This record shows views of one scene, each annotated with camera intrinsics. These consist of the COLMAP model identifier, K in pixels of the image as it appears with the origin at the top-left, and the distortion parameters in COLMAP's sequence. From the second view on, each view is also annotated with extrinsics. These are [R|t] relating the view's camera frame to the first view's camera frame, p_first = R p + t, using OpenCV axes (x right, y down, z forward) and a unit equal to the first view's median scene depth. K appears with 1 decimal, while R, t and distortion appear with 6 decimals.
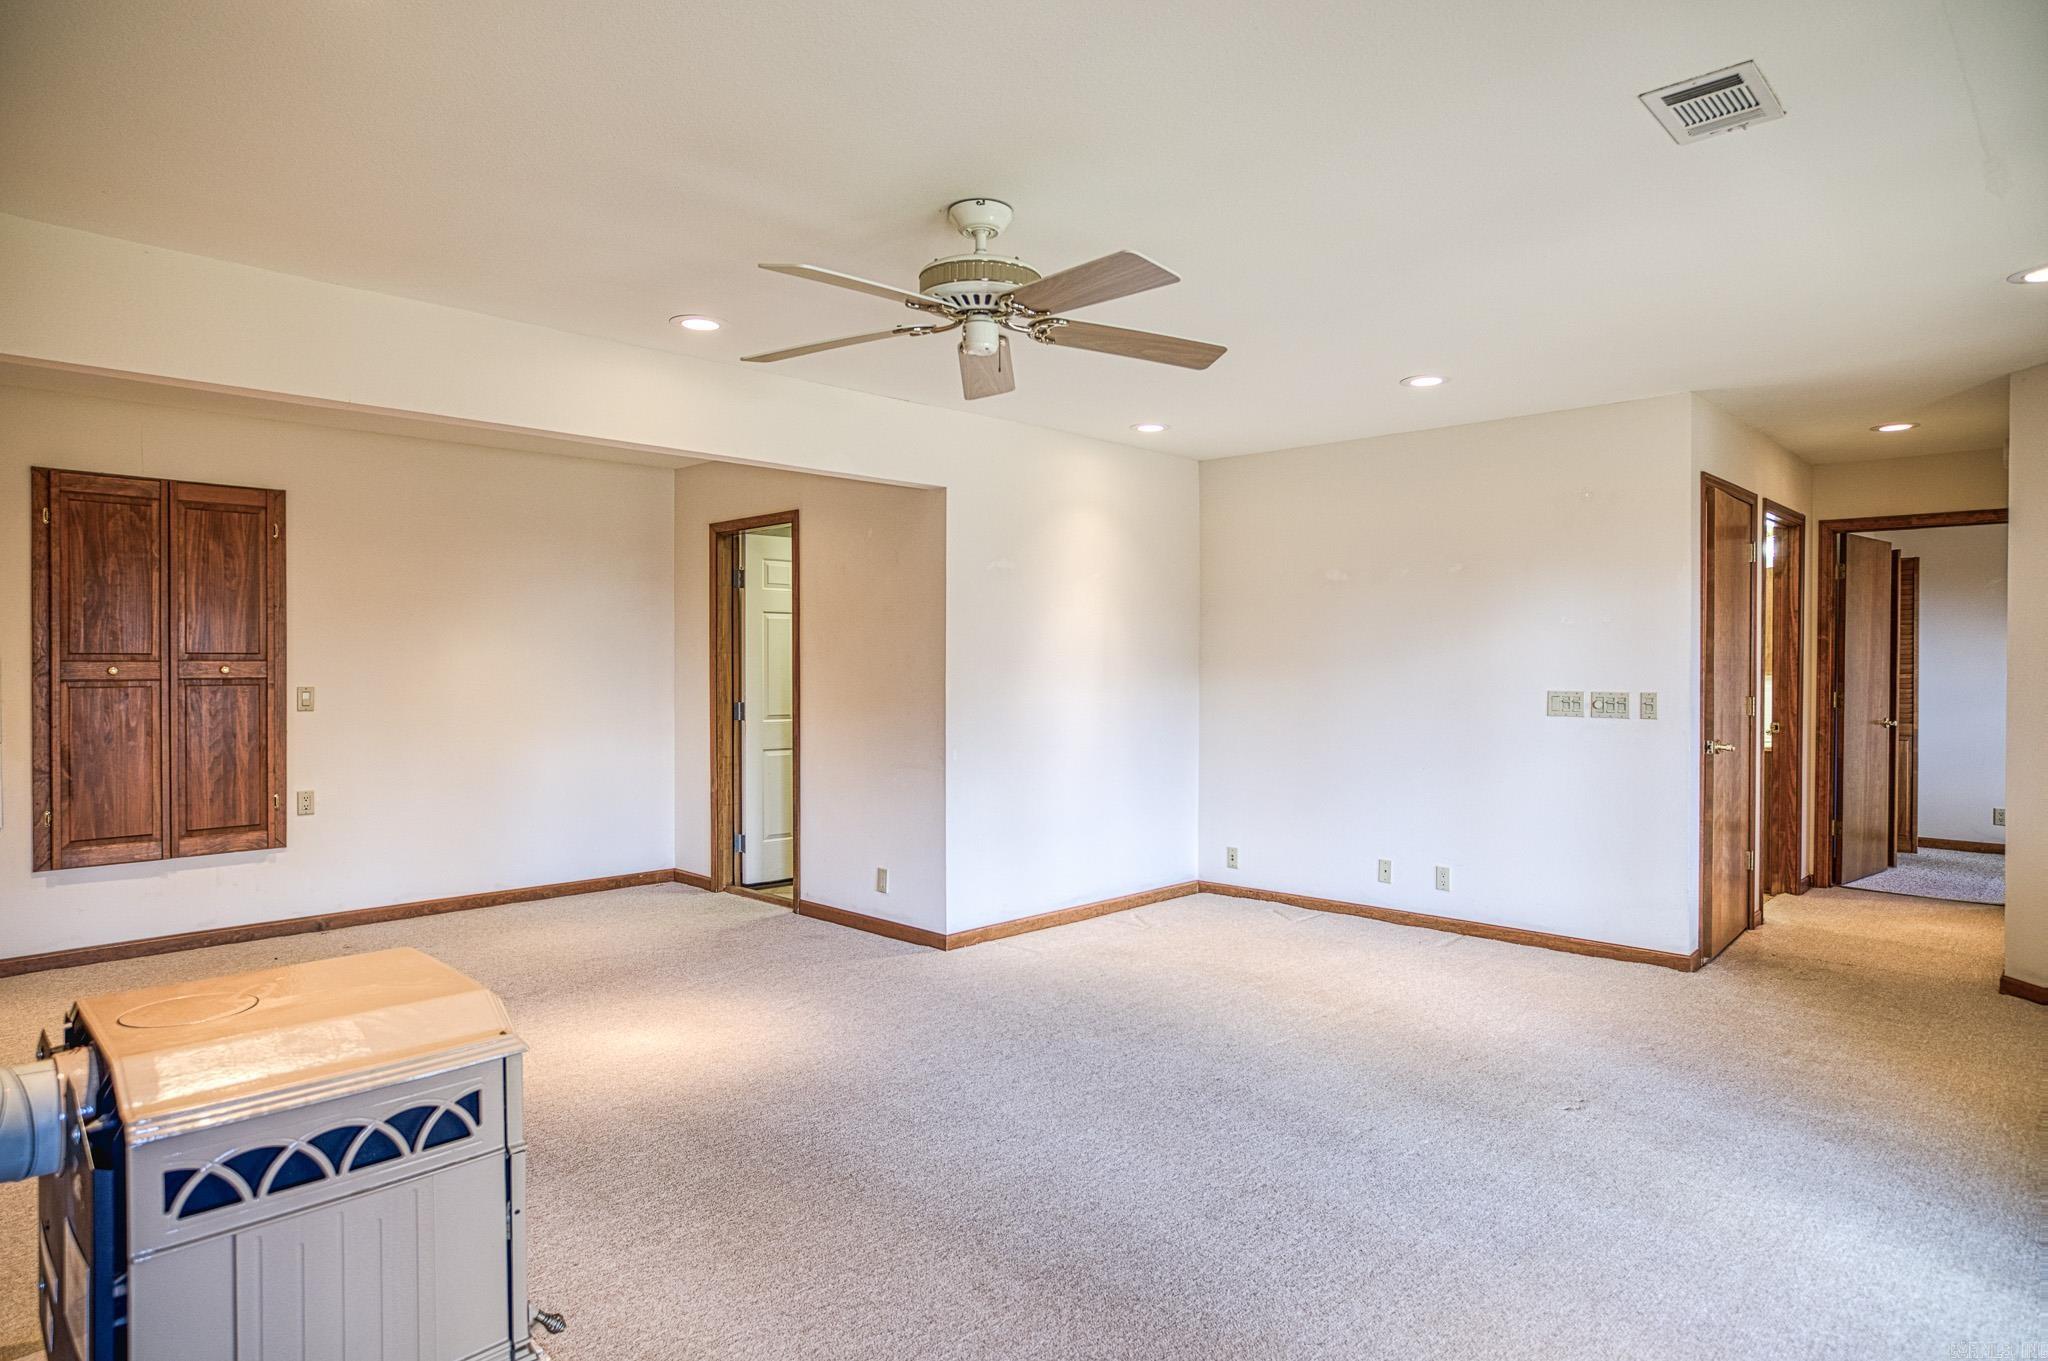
lens RADIAL K [[1178.5, 0, 1034.9], [0, 1178.5, 658.2], [0, 0, 1]] dist [-0.041286, 0.030194]
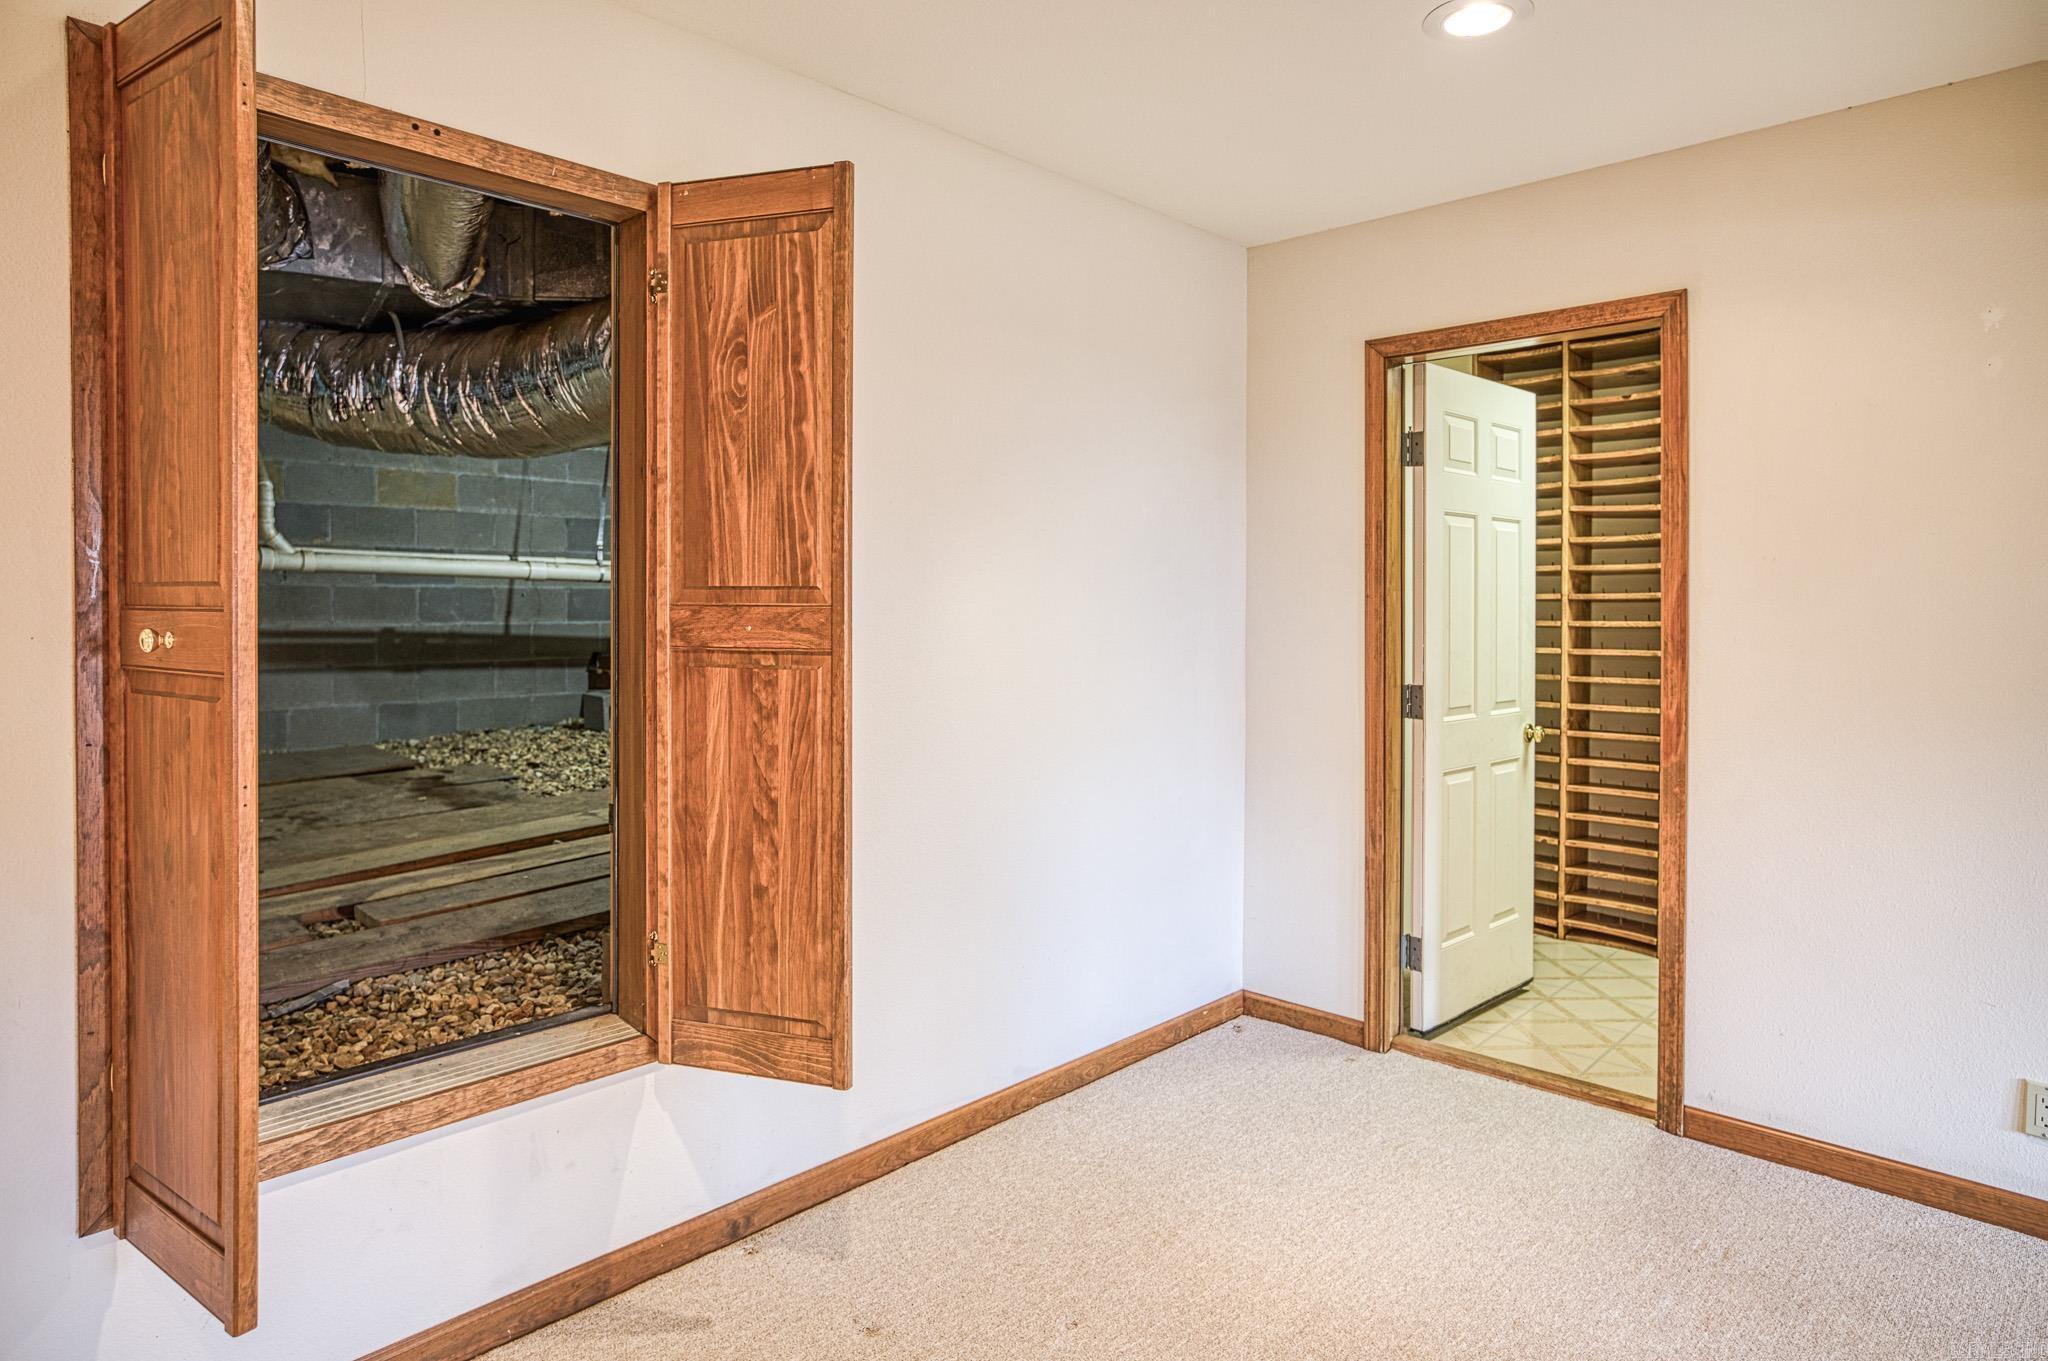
lens RADIAL K [[1178.7, 0, 1029.0], [0, 1178.7, 607.4], [0, 0, 1]] dist [-0.043124, 0.028195]
pose [[0.999909, 0.003680, 0.012975, -0.475956], [-0.003743, 0.999982, 0.004781, 0.001445], [-0.012958, -0.004829, 0.999904, 0.533576]]
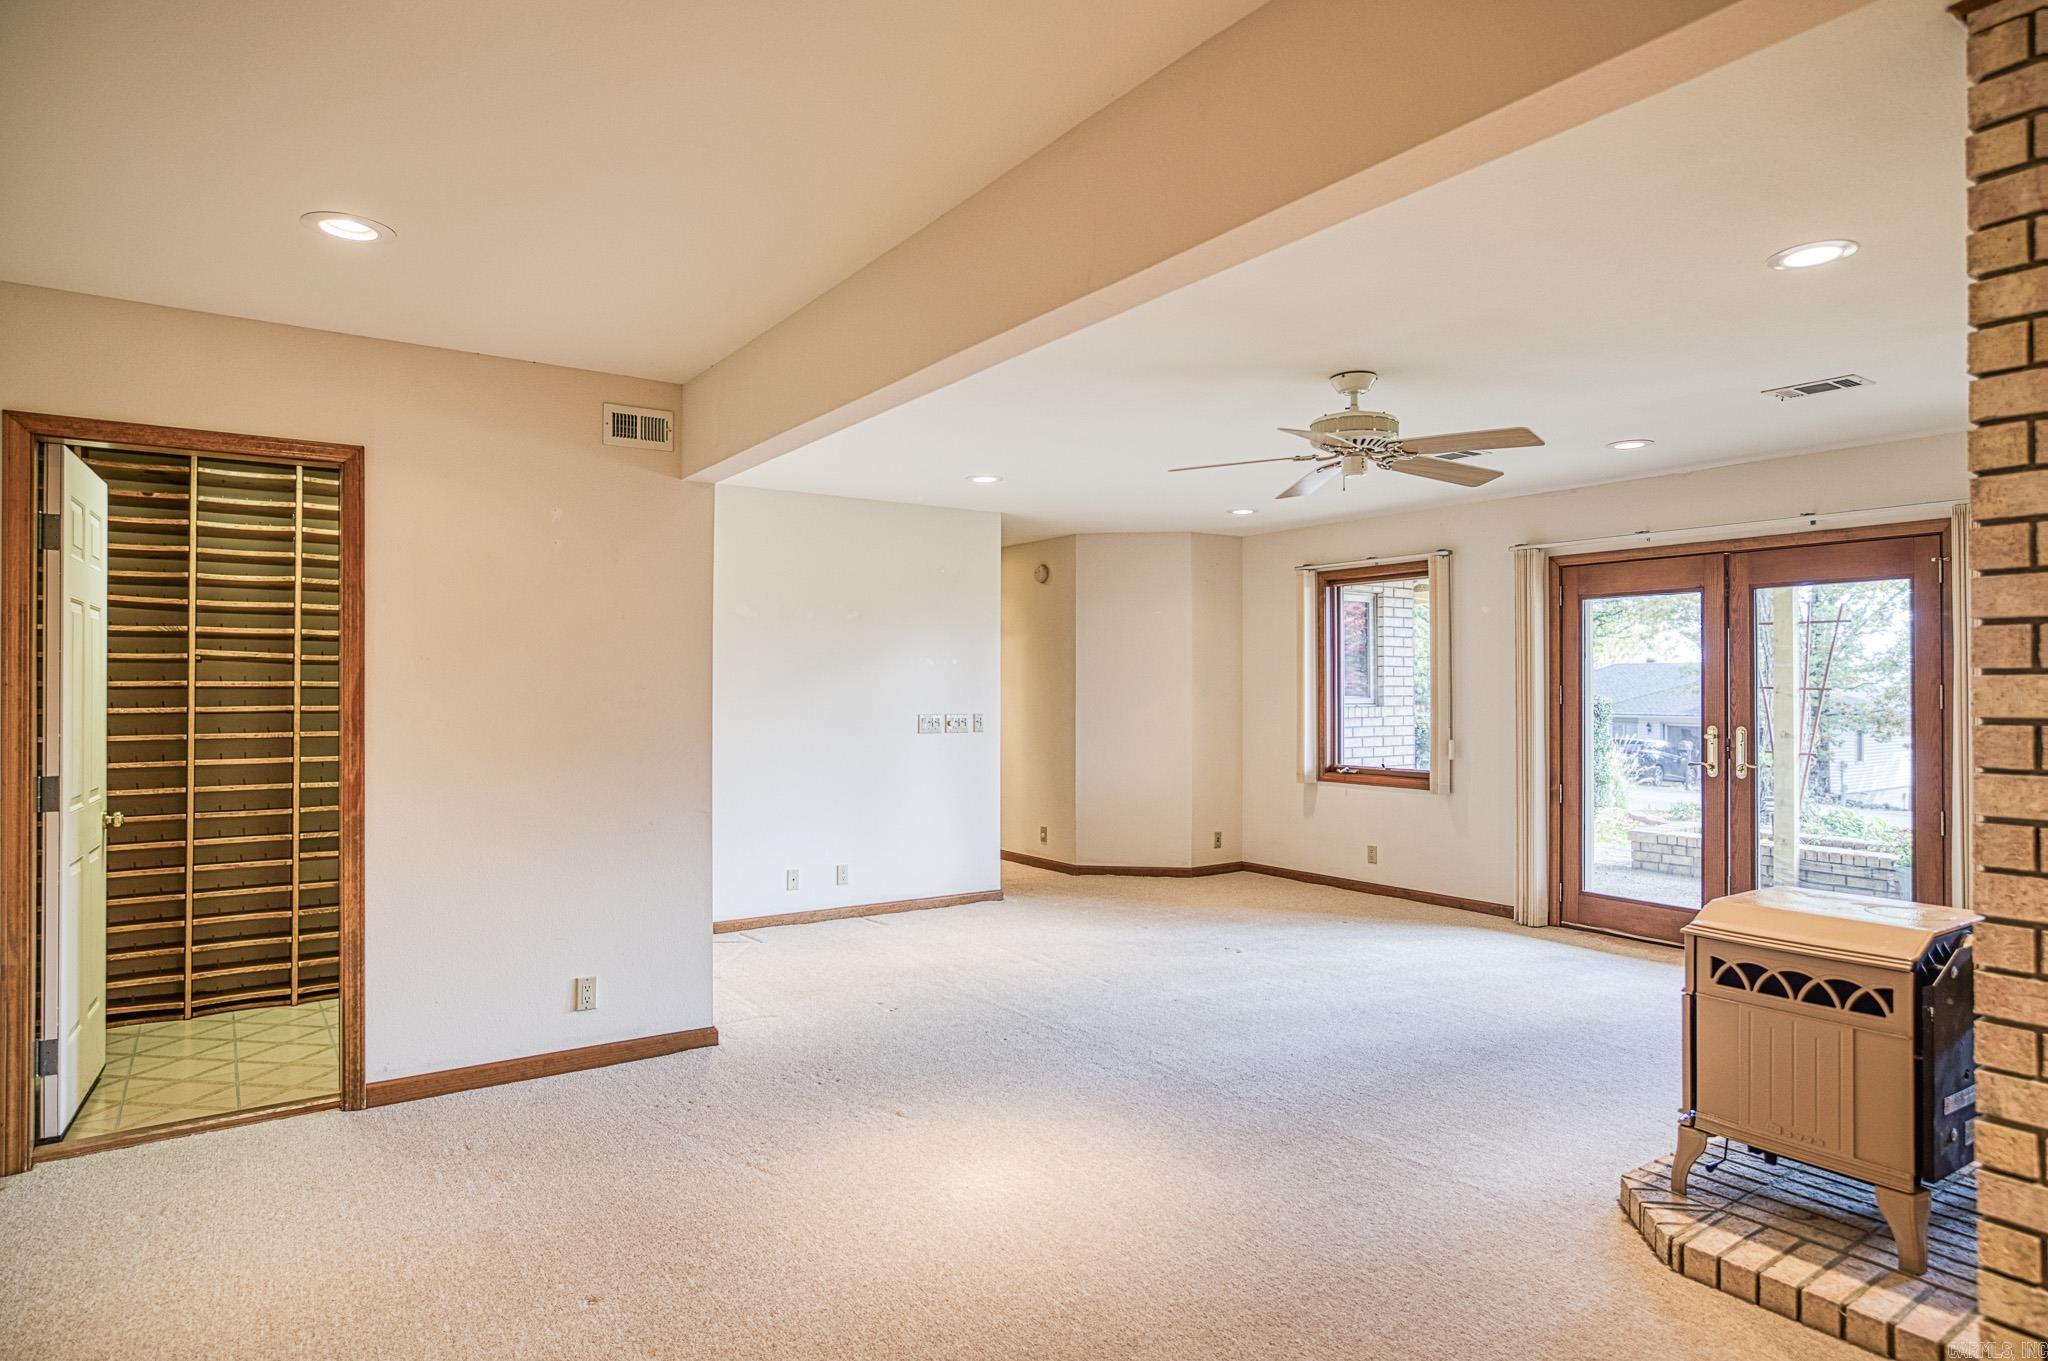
lens RADIAL K [[1178.5, 0, 1034.9], [0, 1178.5, 658.2], [0, 0, 1]] dist [-0.041286, 0.030194]
pose [[0.185173, 0.026455, 0.982350, -0.735236], [-0.000186, 0.999639, -0.026885, 0.000261], [-0.982706, 0.004796, 0.185111, 0.546786]]
